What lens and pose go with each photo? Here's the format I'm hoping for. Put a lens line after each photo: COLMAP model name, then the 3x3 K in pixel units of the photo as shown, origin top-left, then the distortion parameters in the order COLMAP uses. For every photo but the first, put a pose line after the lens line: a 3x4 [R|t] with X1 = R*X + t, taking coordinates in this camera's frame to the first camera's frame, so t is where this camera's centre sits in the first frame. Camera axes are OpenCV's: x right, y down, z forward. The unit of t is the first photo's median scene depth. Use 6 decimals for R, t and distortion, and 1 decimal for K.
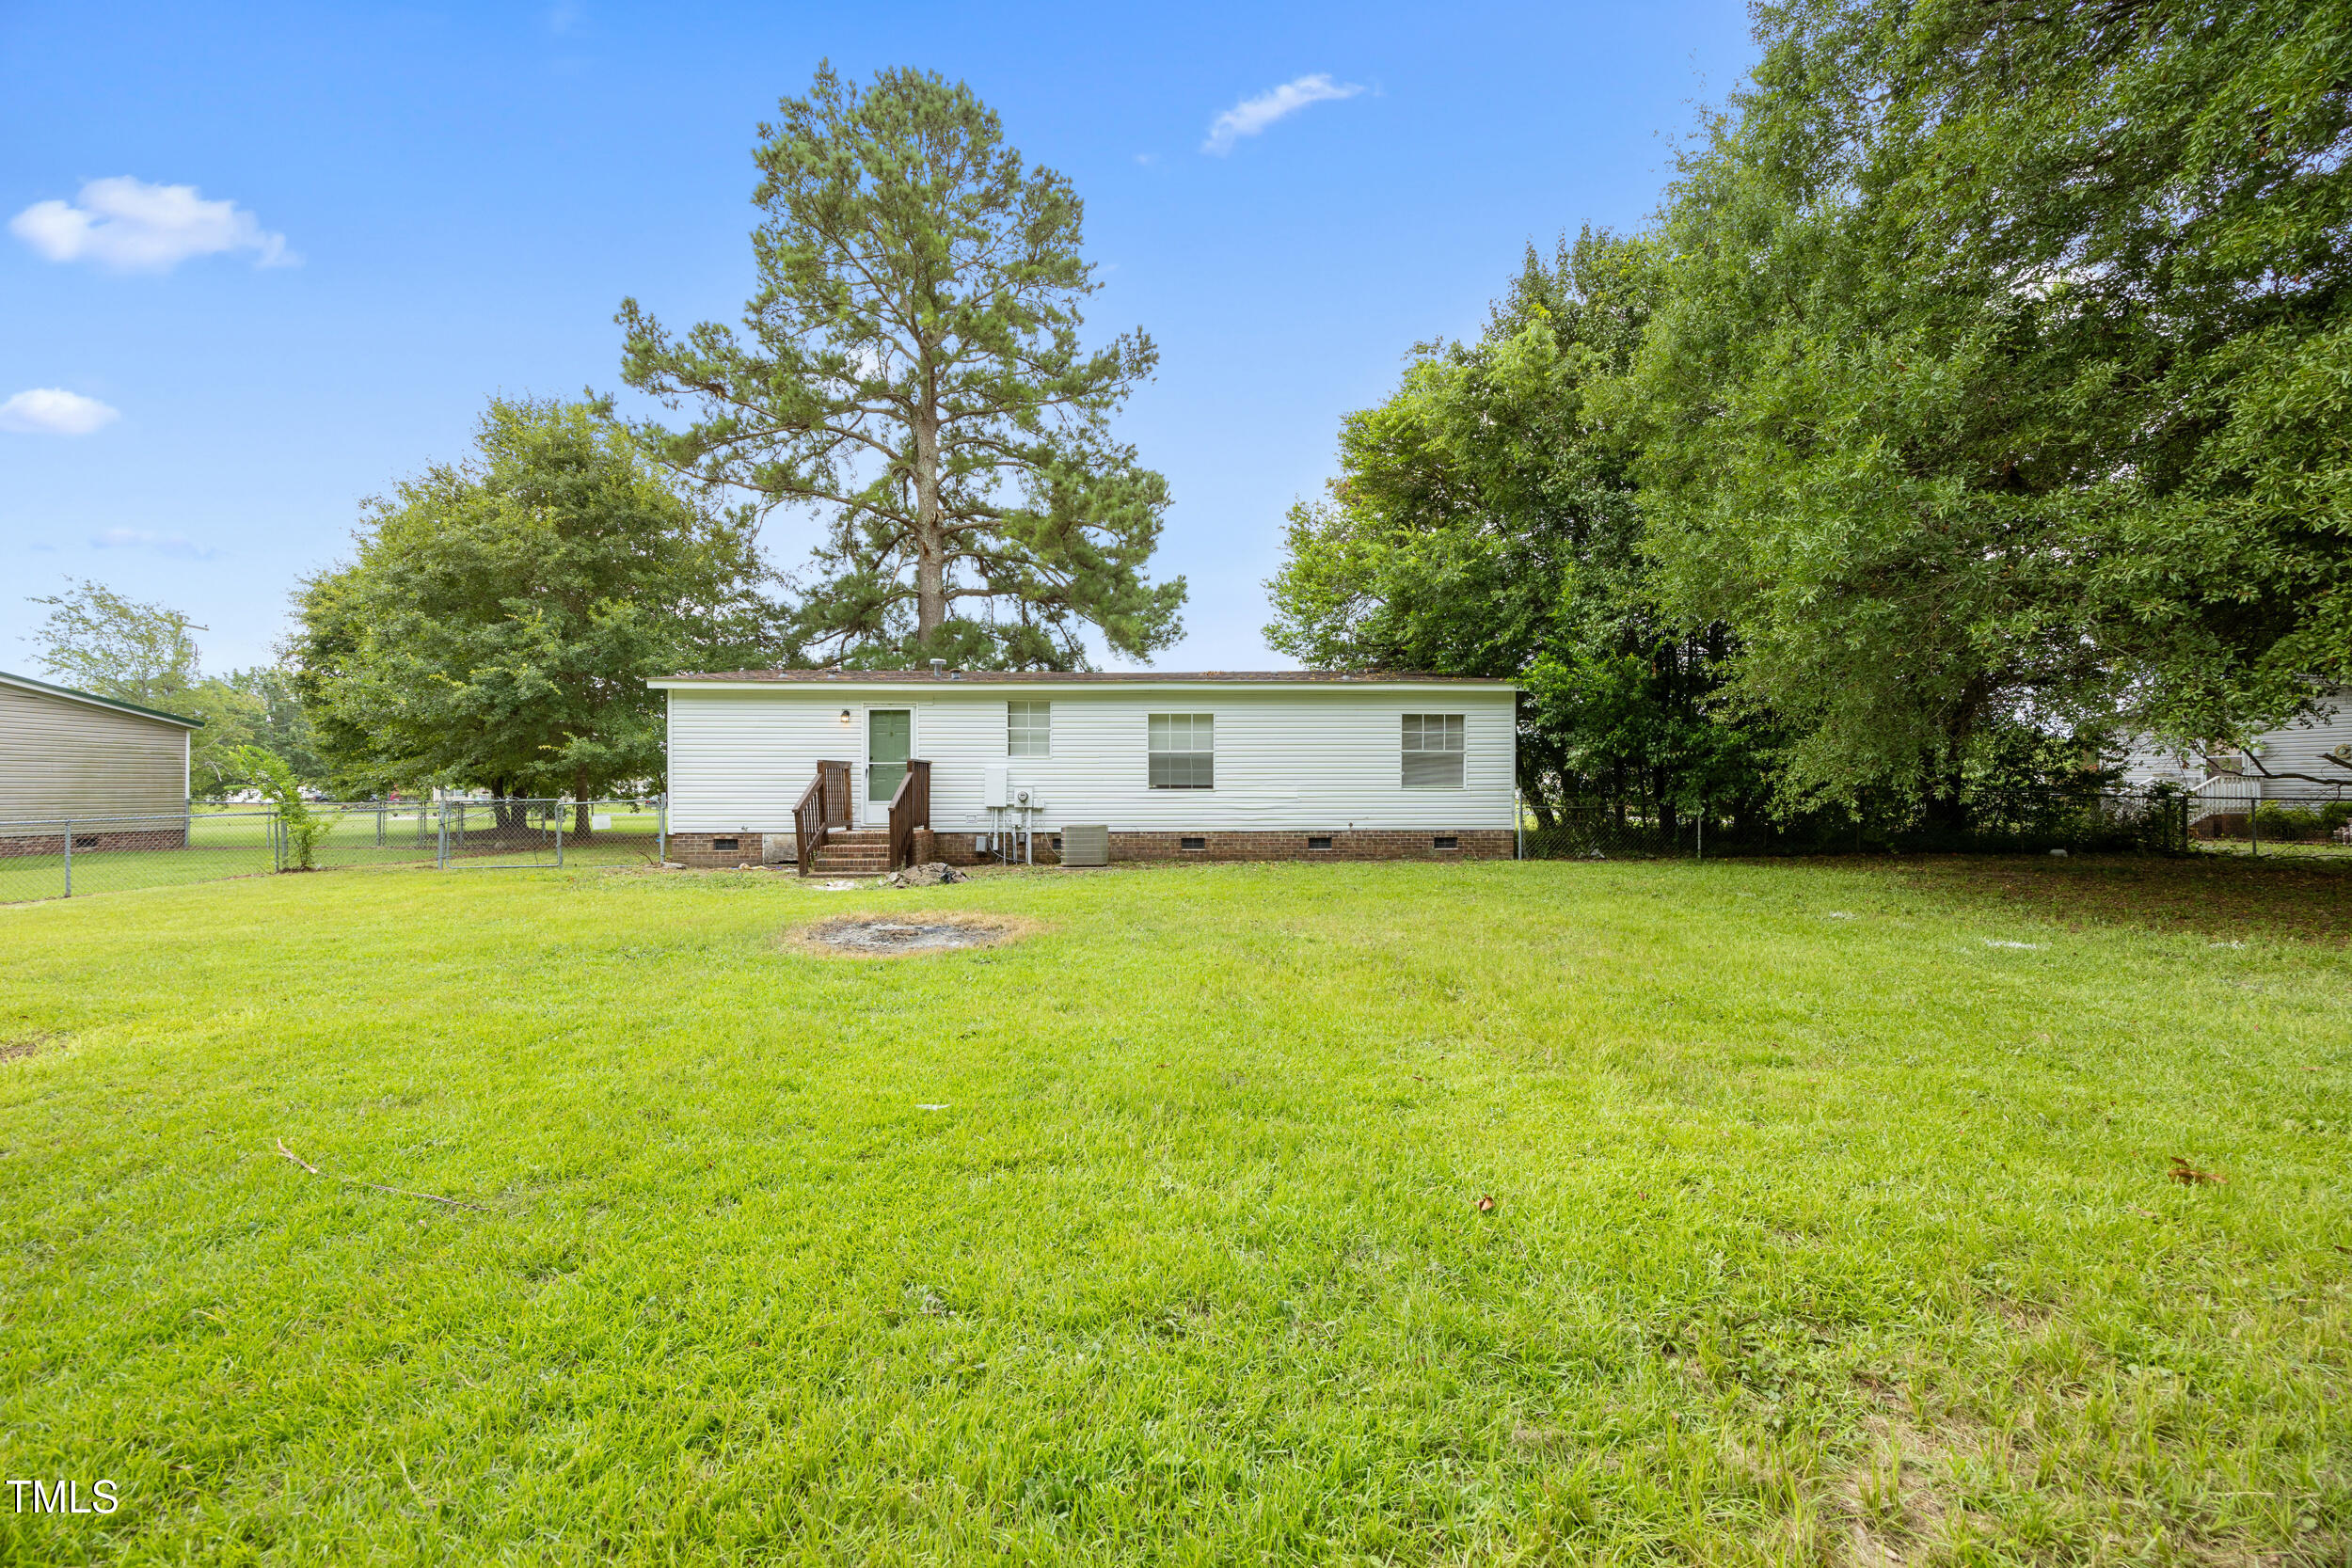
lens RADIAL K [[941.7, 0, 1176.5], [0, 941.7, 777.9], [0, 0, 1]] dist [-0.004769, -0.000387]
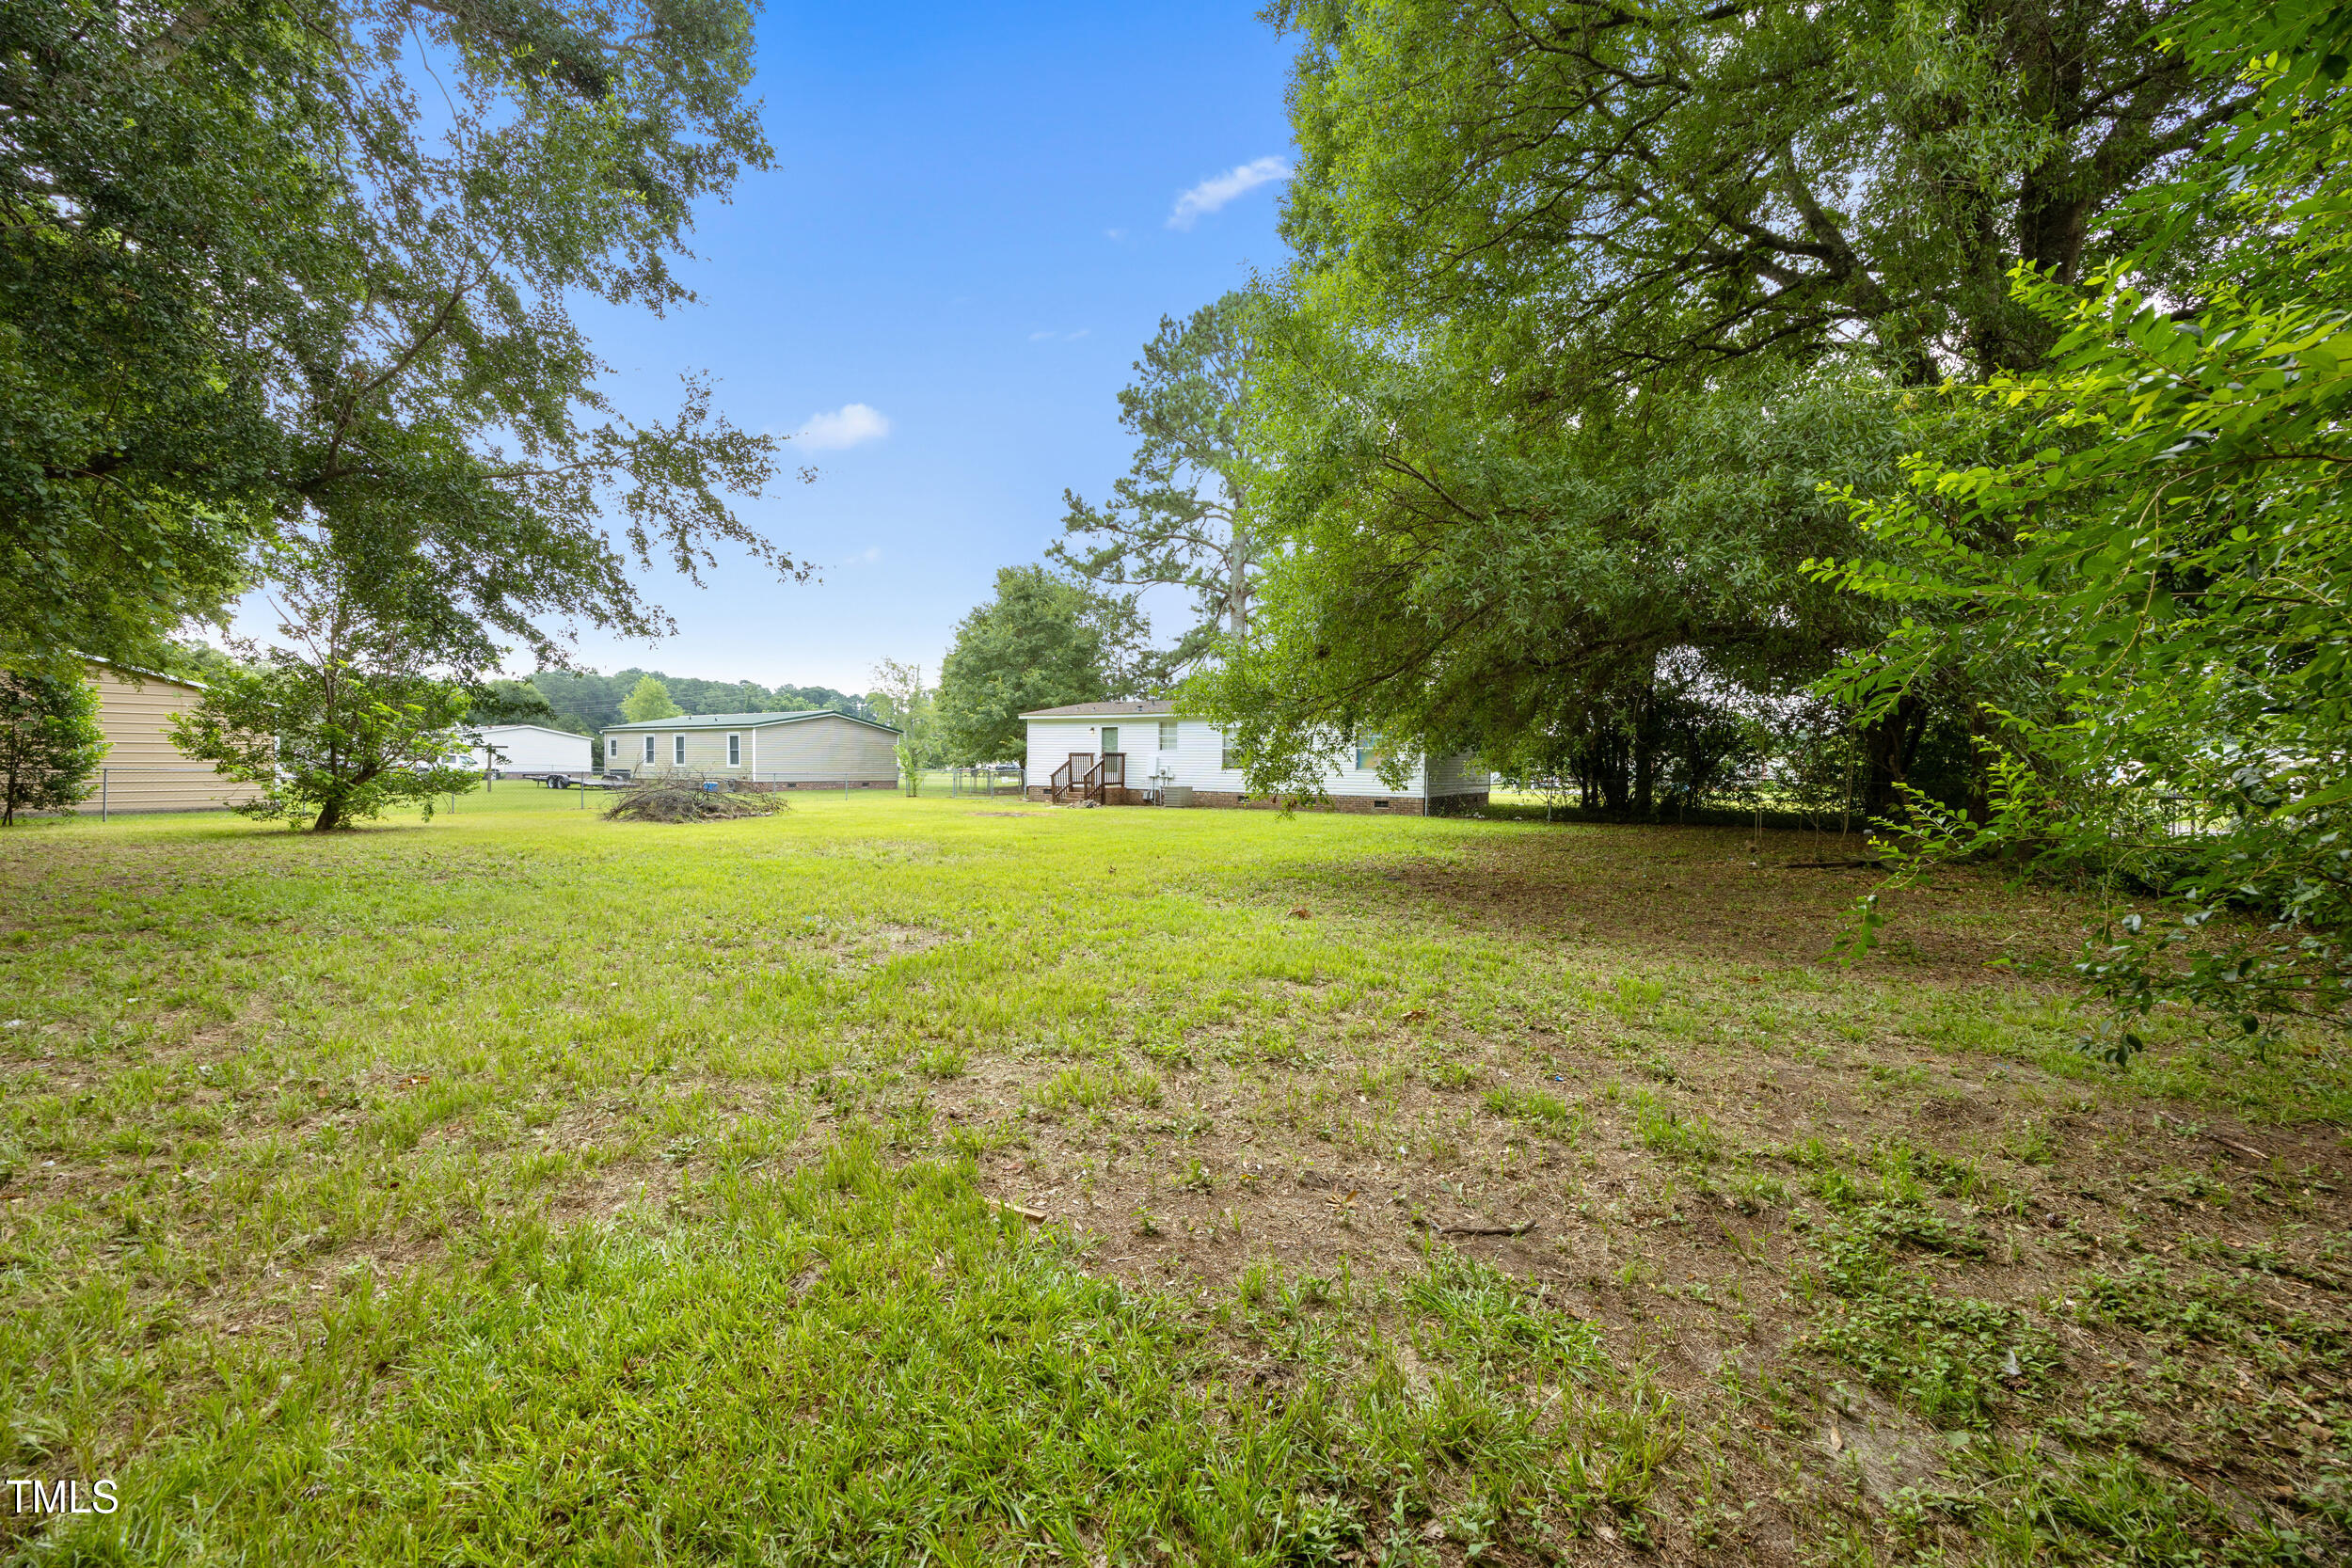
lens RADIAL K [[941.7, 0, 1176.3], [0, 941.7, 775.5], [0, 0, 1]] dist [-0.004769, -0.000387]
pose [[0.825570, 0.016811, -0.564049, 0.898138], [0.002344, 0.999445, 0.033218, -0.033467], [0.564295, -0.028746, 0.825073, -0.556275]]
